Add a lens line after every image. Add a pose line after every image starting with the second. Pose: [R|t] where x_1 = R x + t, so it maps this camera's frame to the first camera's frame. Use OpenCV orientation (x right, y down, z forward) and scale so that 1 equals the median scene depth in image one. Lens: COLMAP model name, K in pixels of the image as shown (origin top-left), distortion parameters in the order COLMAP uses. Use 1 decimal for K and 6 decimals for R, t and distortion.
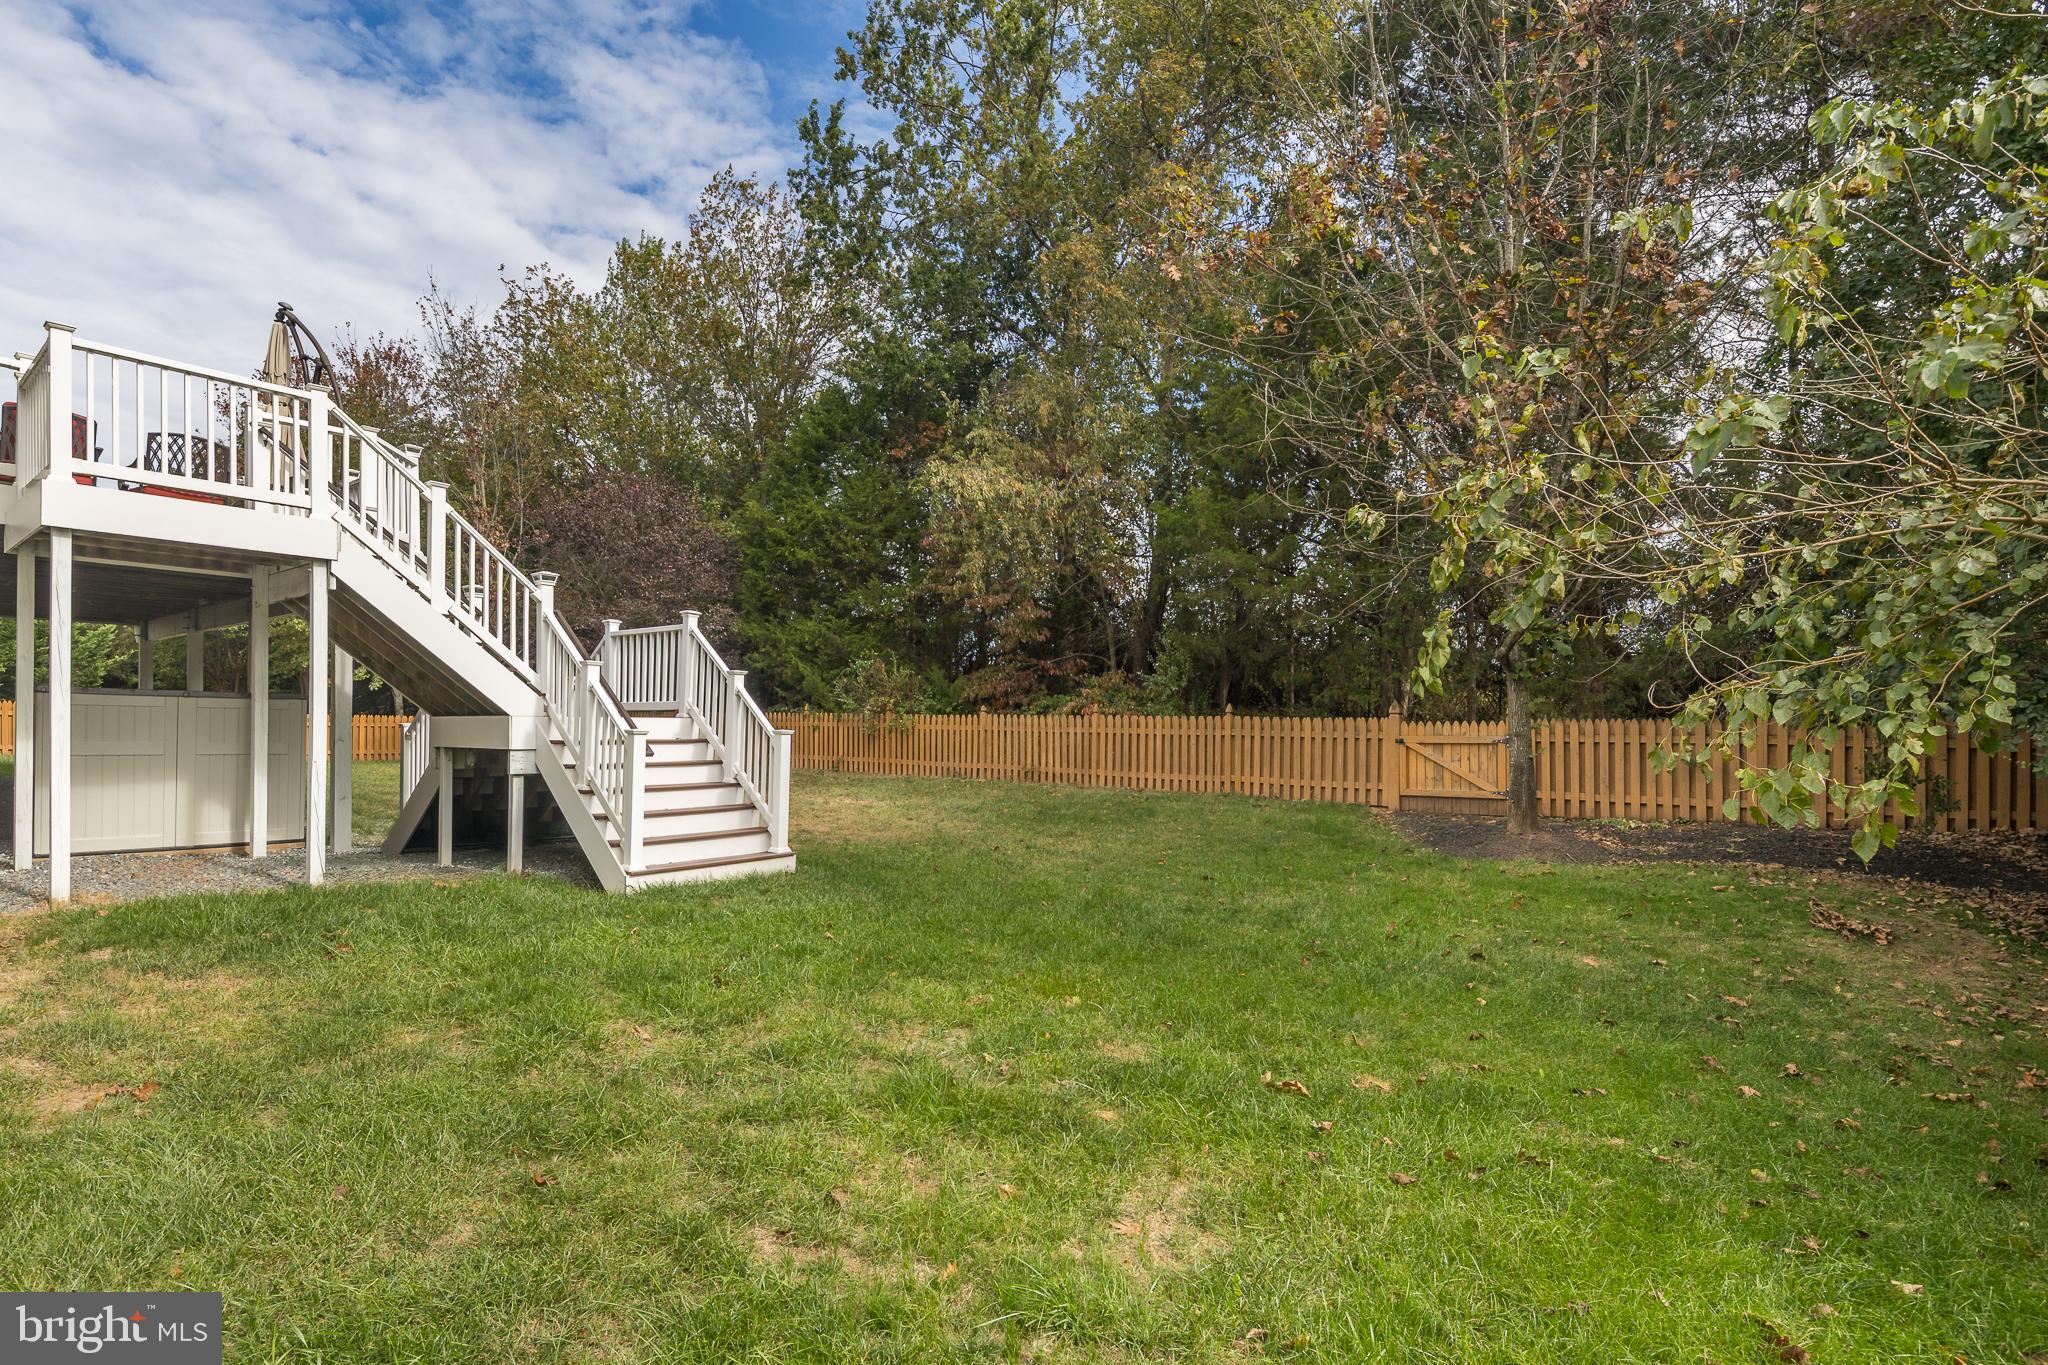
lens RADIAL K [[991.4, 0, 1019.5], [0, 991.4, 711.7], [0, 0, 1]] dist [0.047189, -0.036645]
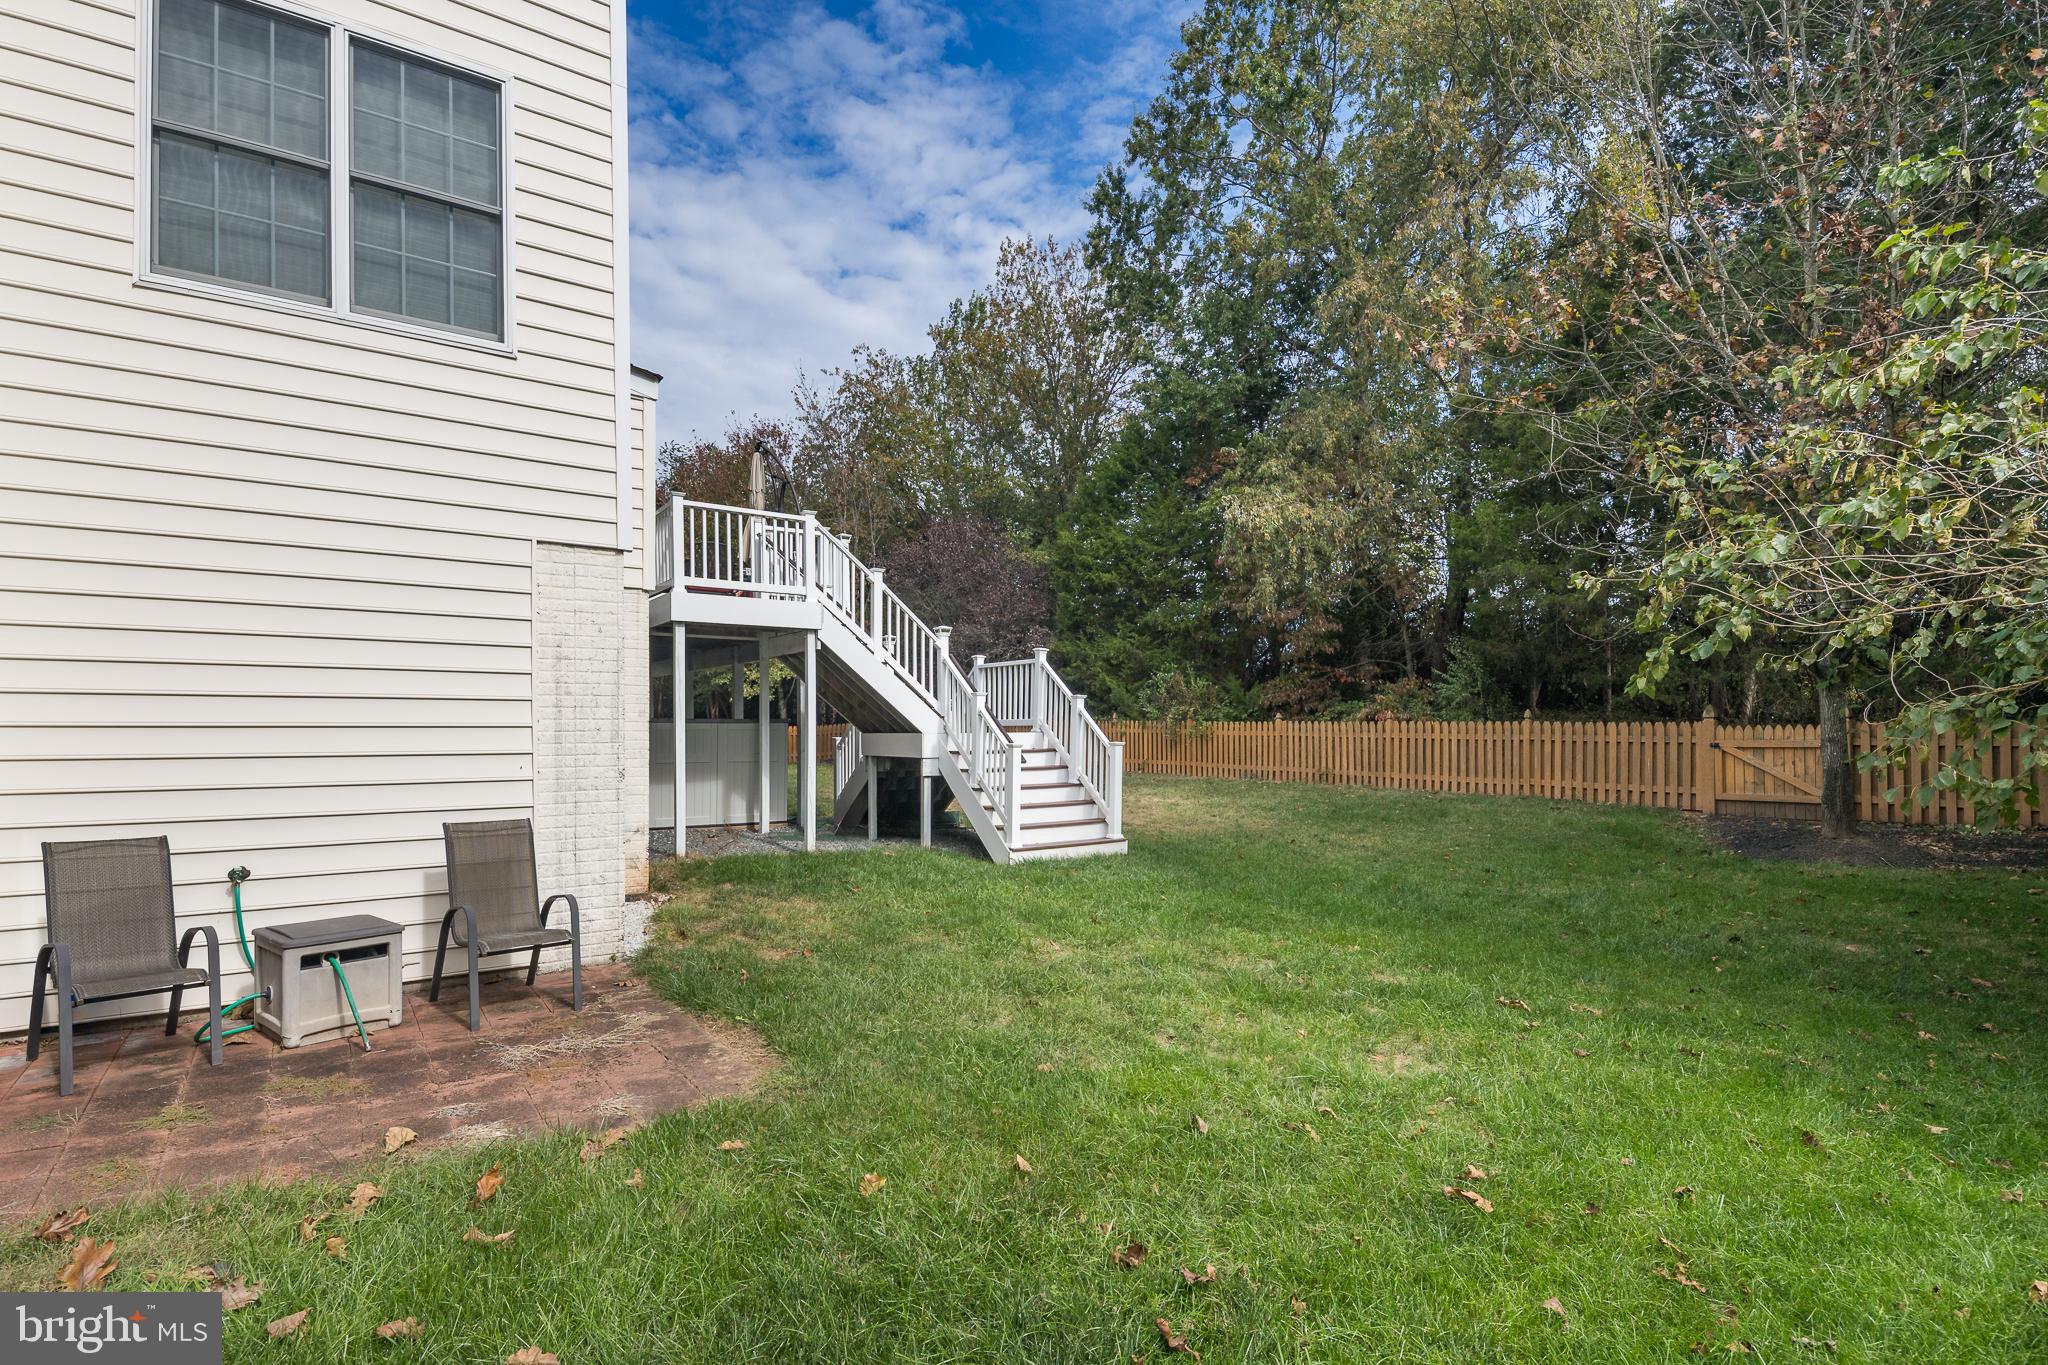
lens RADIAL K [[991.4, 0, 1019.5], [0, 991.4, 711.7], [0, 0, 1]] dist [0.047189, -0.036645]
pose [[0.958124, -0.015959, -0.285908, 0.006563], [0.015674, 0.999872, -0.003285, -0.017256], [0.285924, -0.001334, 0.958251, -0.240101]]
